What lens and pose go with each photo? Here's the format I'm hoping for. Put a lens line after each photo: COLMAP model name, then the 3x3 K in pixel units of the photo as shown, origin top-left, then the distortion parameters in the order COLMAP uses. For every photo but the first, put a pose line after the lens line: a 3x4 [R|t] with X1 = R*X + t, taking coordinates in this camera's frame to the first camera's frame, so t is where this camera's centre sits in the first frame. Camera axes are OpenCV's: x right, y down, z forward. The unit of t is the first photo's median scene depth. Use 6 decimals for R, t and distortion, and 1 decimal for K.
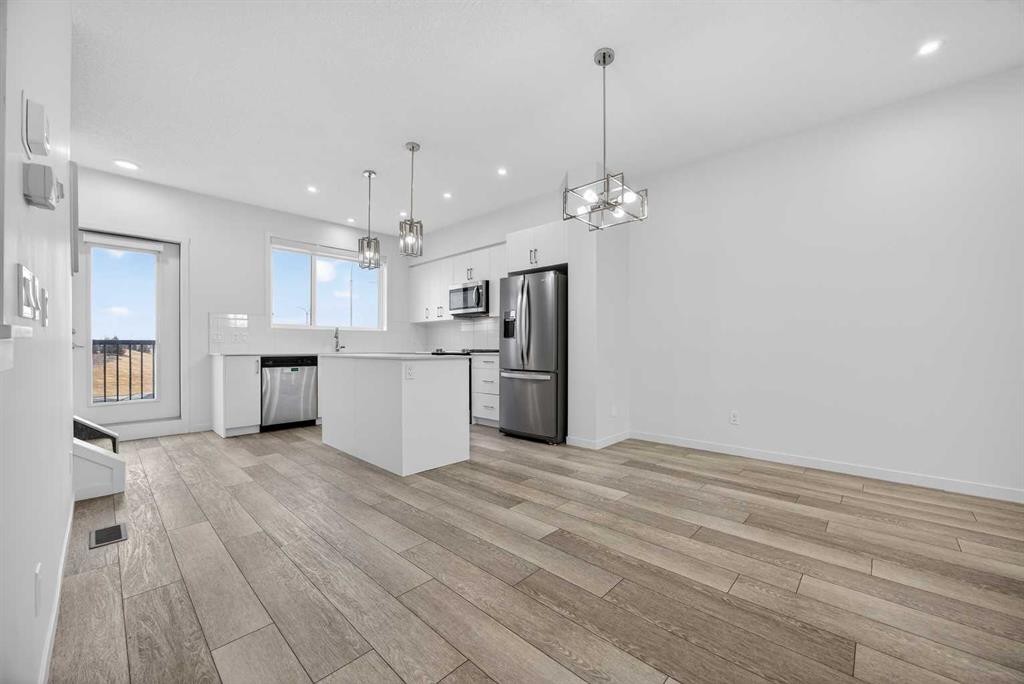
lens RADIAL K [[394.3, 0, 512.0], [0, 394.3, 342.0], [0, 0, 1]] dist [-0.001637, -0.000110]
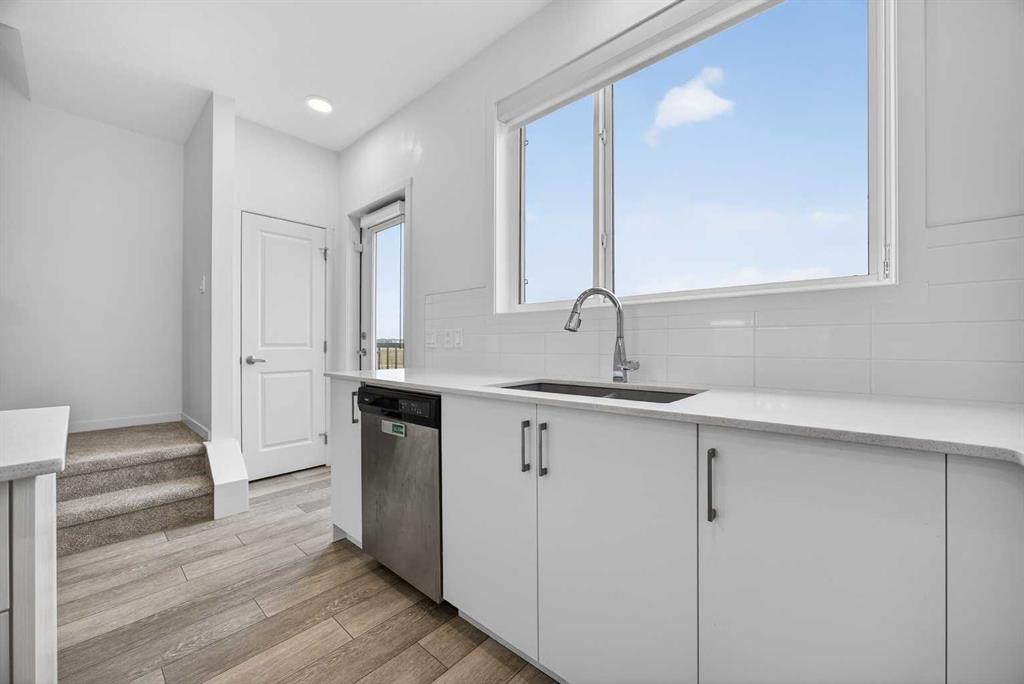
lens RADIAL K [[394.3, 0, 512.0], [0, 394.3, 342.0], [0, 0, 1]] dist [-0.001637, -0.000110]
pose [[0.030693, -0.004556, -0.999518, -0.163791], [0.016633, 0.999853, -0.004047, -0.004729], [0.999390, -0.016501, 0.030765, 0.923446]]
